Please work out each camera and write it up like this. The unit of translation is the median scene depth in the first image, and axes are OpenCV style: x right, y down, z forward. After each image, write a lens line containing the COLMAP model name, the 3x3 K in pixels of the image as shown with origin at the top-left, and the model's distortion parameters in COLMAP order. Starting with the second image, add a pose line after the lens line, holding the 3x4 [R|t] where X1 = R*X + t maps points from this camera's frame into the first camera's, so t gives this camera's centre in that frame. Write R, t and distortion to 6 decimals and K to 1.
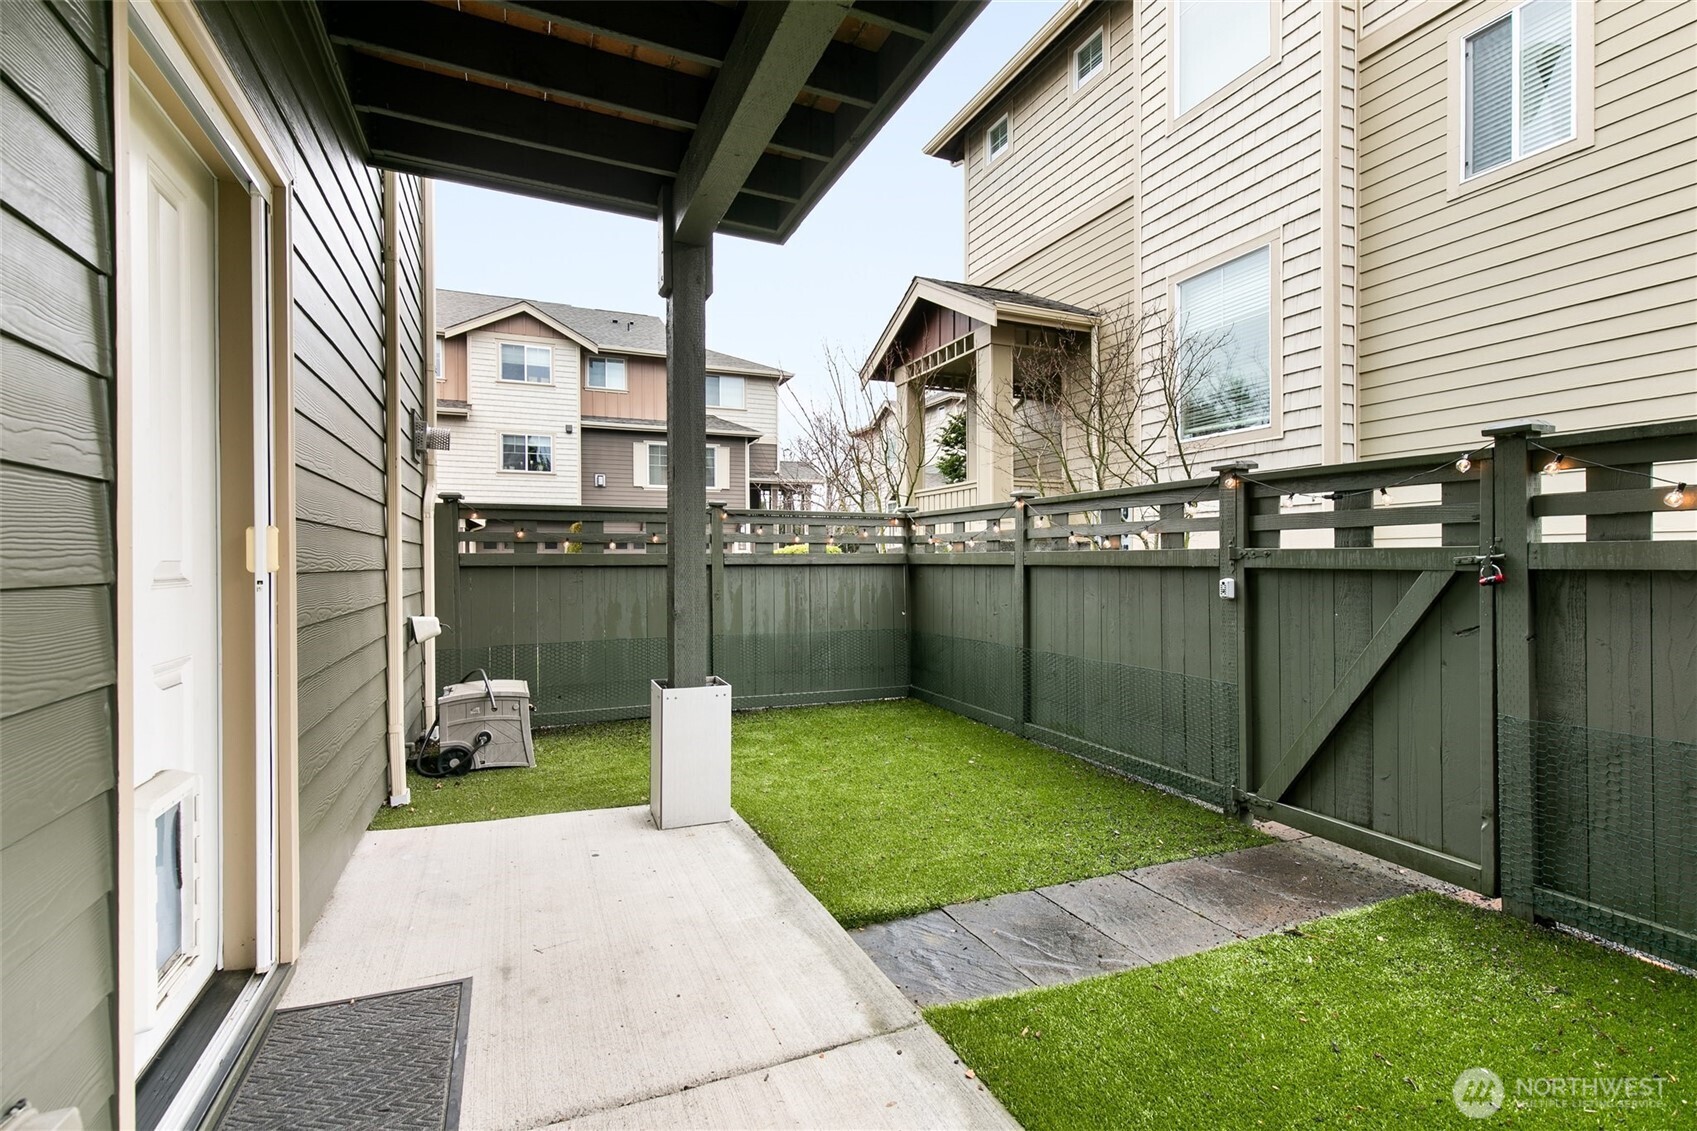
lens RADIAL K [[780.0, 0, 848.5], [0, 780.0, 565.5], [0, 0, 1]] dist [0.002475, 0.000037]
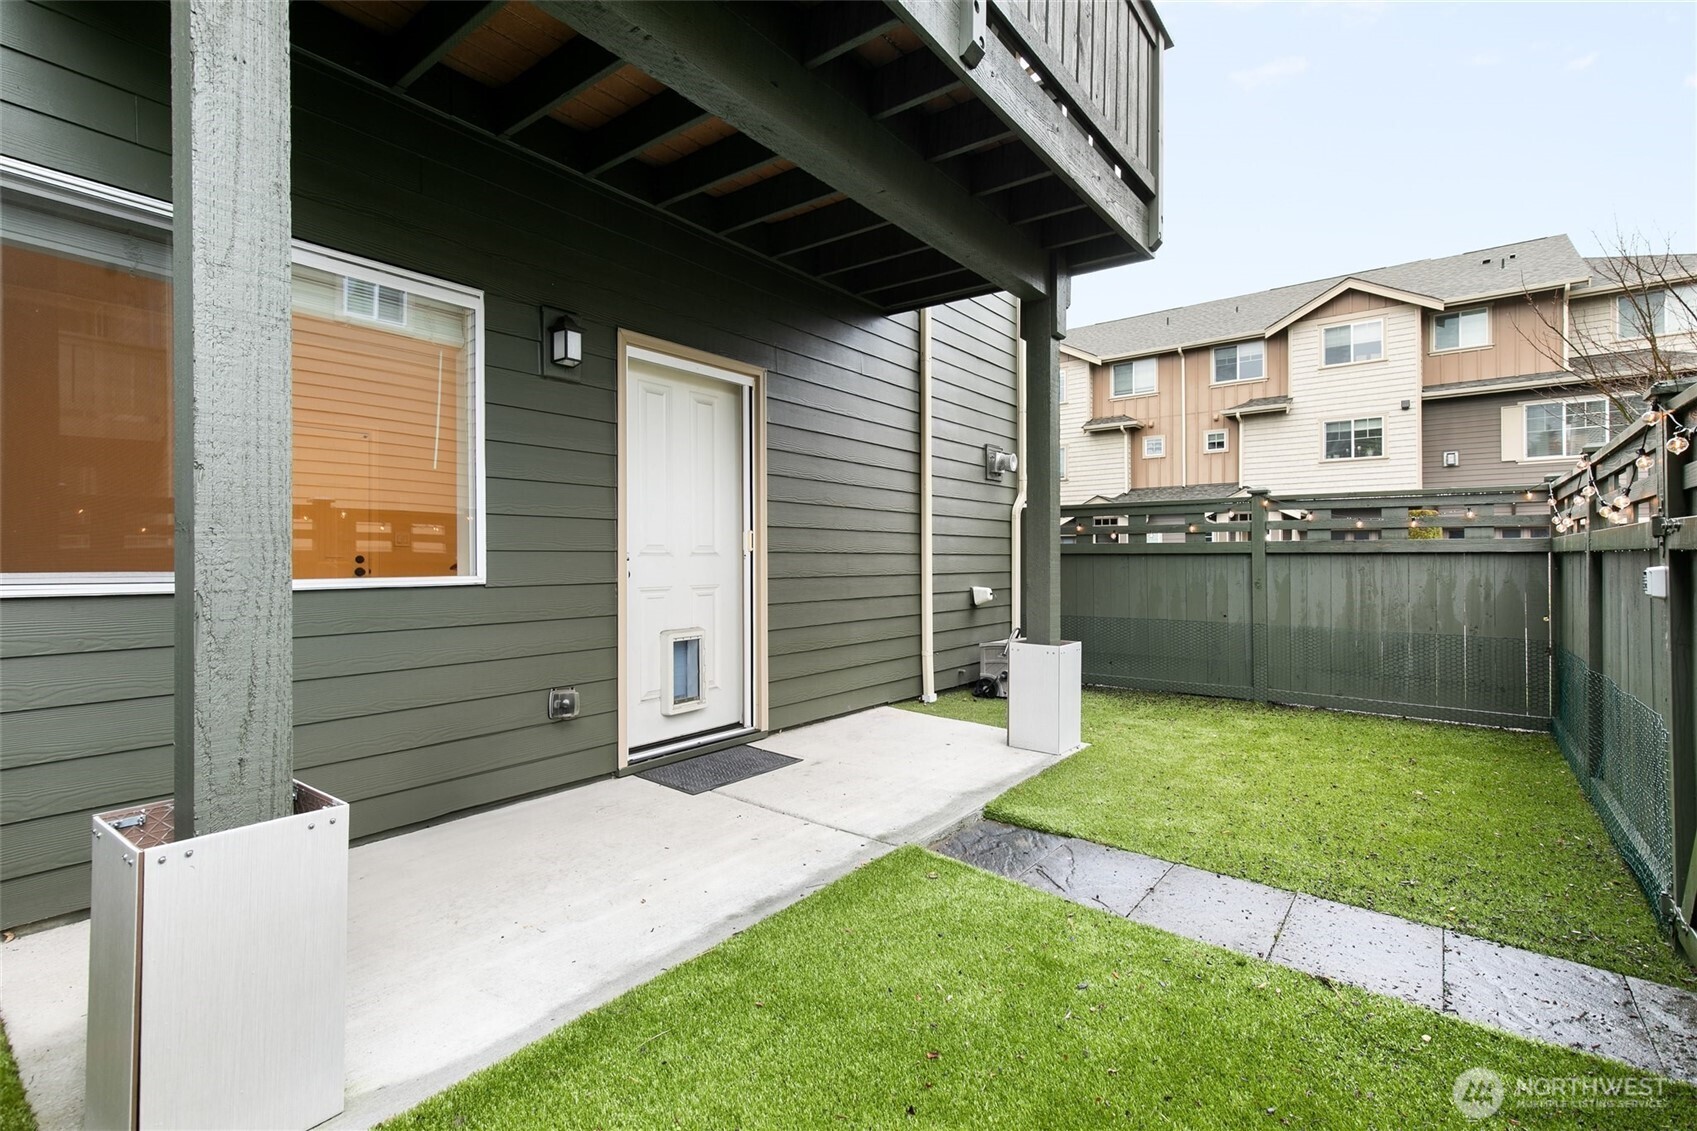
lens RADIAL K [[779.2, 0, 829.8], [0, 779.2, 558.8], [0, 0, 1]] dist [0.002547, 0.000034]
pose [[0.455509, 0.005357, -0.890215, 0.137403], [-0.007622, 0.999969, 0.002118, 0.002539], [0.890198, 0.005820, 0.455536, 0.018712]]
